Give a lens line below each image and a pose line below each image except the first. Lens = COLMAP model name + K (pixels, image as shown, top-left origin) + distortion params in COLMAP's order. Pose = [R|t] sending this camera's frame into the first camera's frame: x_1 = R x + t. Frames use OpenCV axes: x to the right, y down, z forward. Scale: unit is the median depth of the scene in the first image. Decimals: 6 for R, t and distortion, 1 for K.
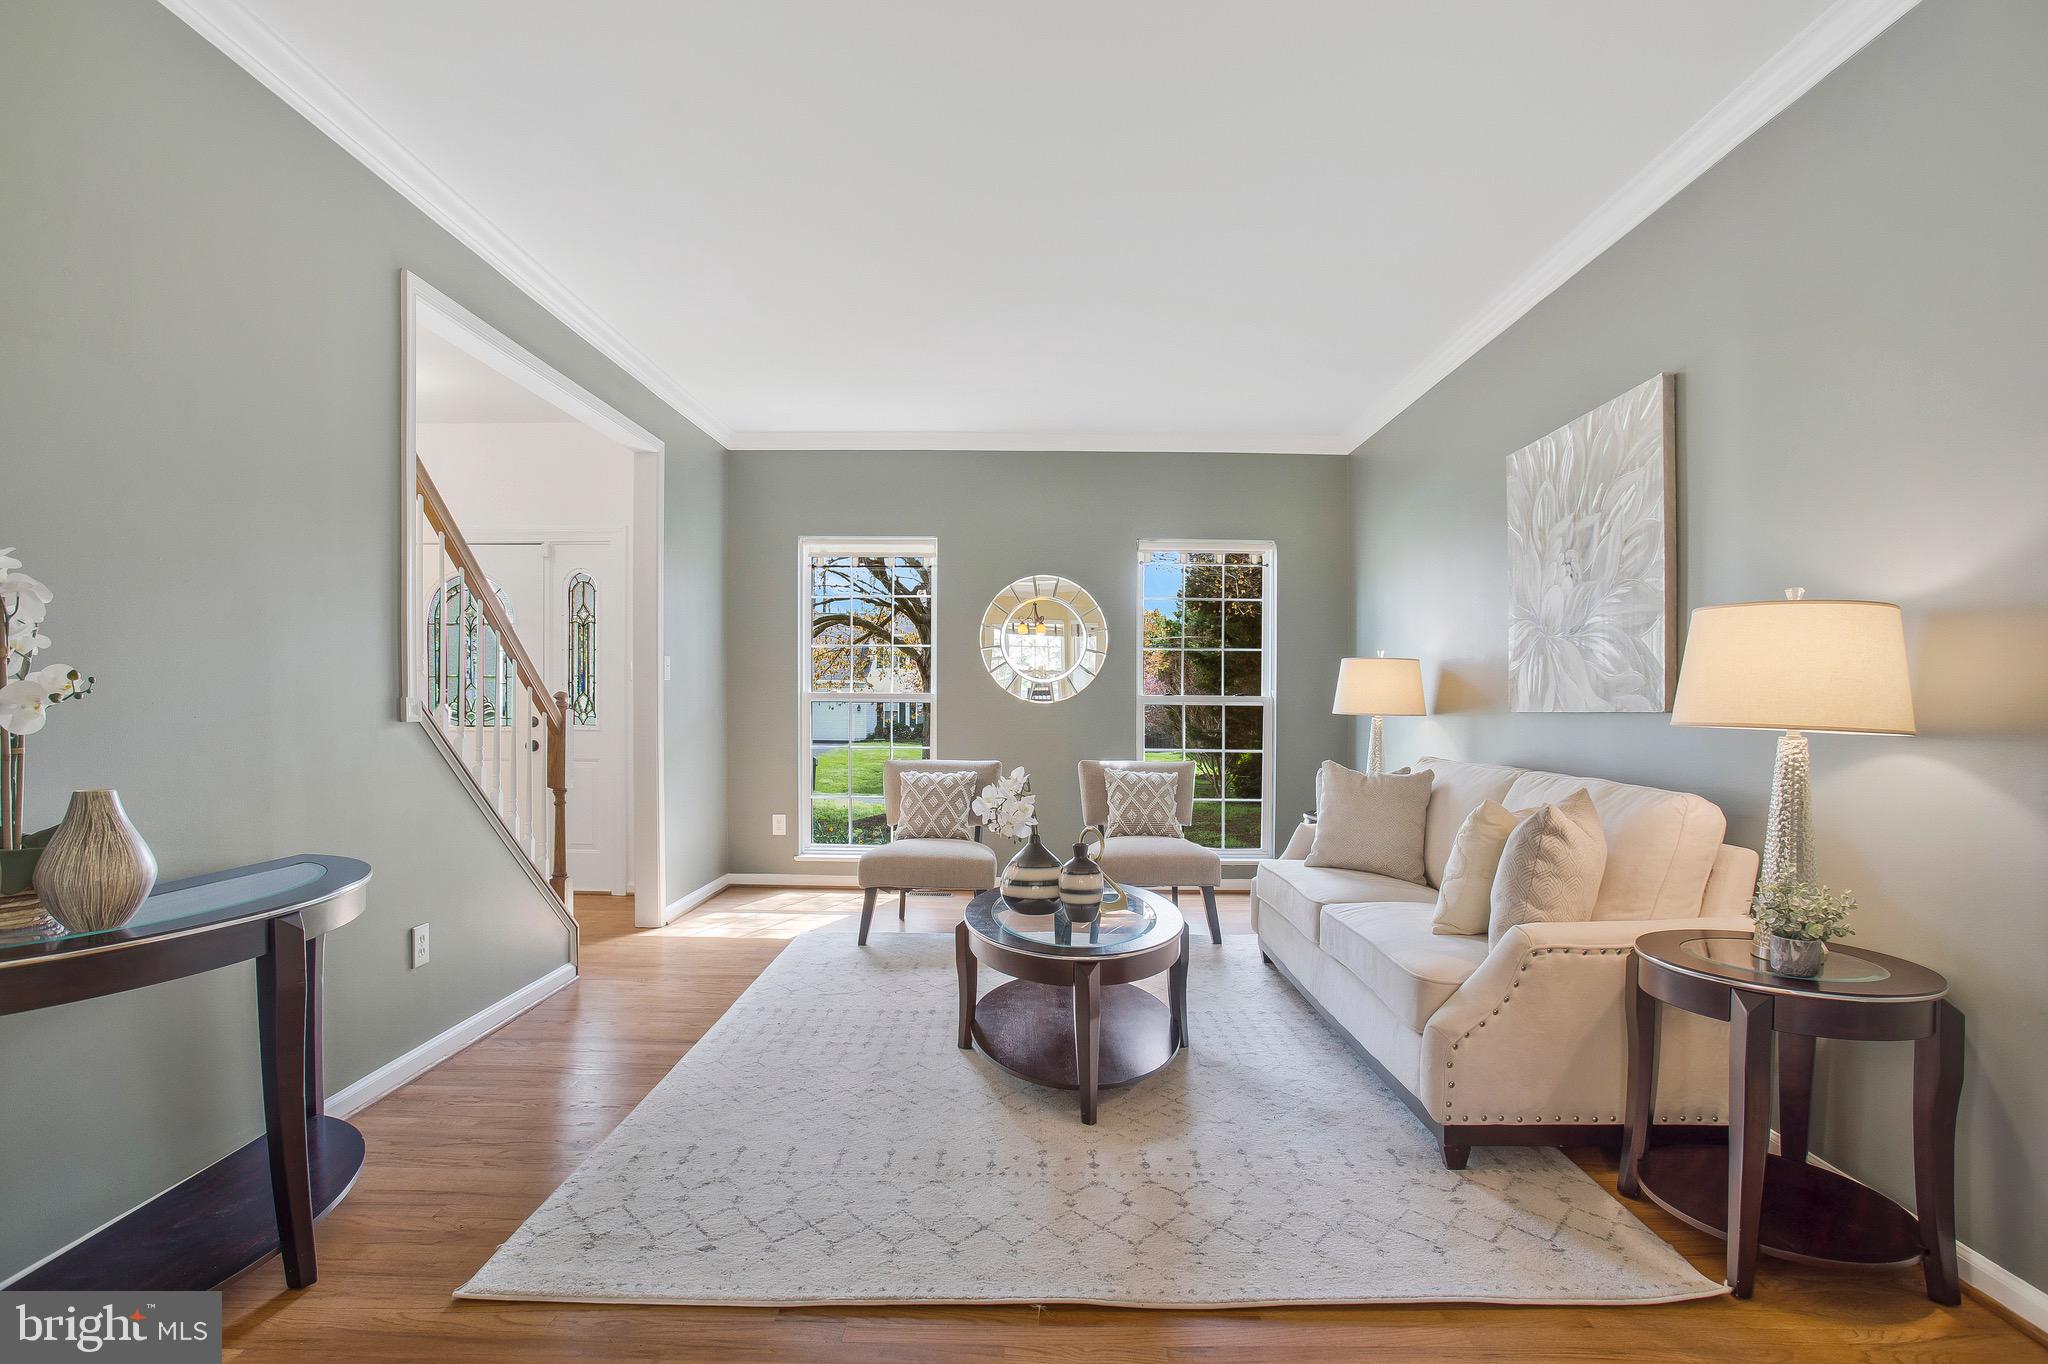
lens RADIAL K [[1037.9, 0, 1033.8], [0, 1037.9, 719.7], [0, 0, 1]] dist [-0.057333, 0.034127]
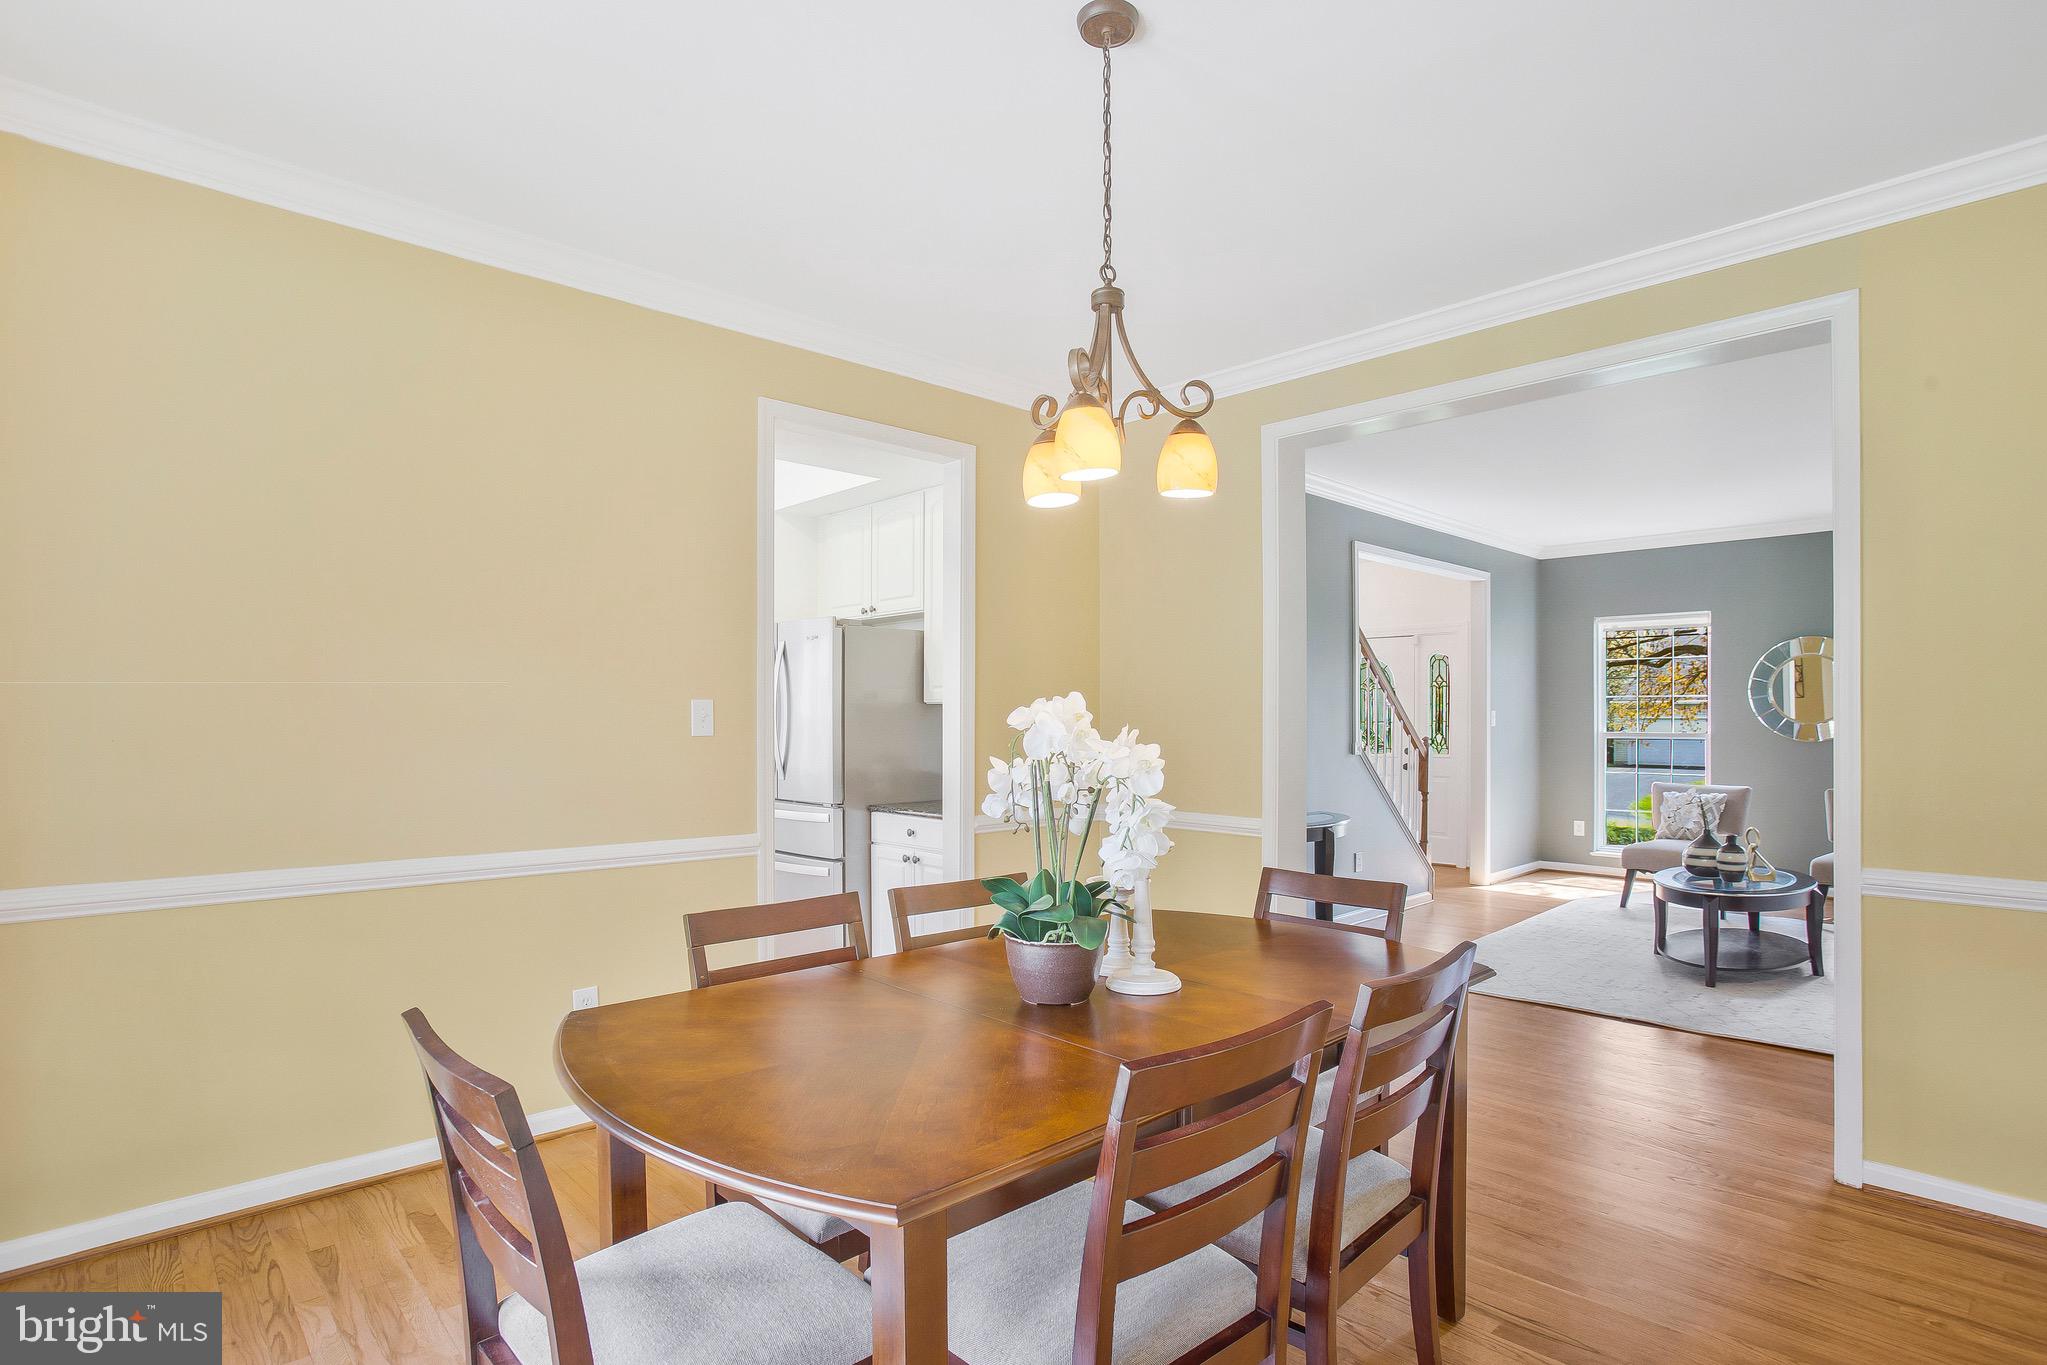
lens RADIAL K [[1037.4, 0, 1033.3], [0, 1037.4, 720.2], [0, 0, 1]] dist [-0.057333, 0.034127]
pose [[0.701328, -0.006097, -0.712812, 0.316424], [-0.008674, 0.999816, -0.017086, -0.018376], [0.712786, 0.018166, 0.701147, -0.697482]]
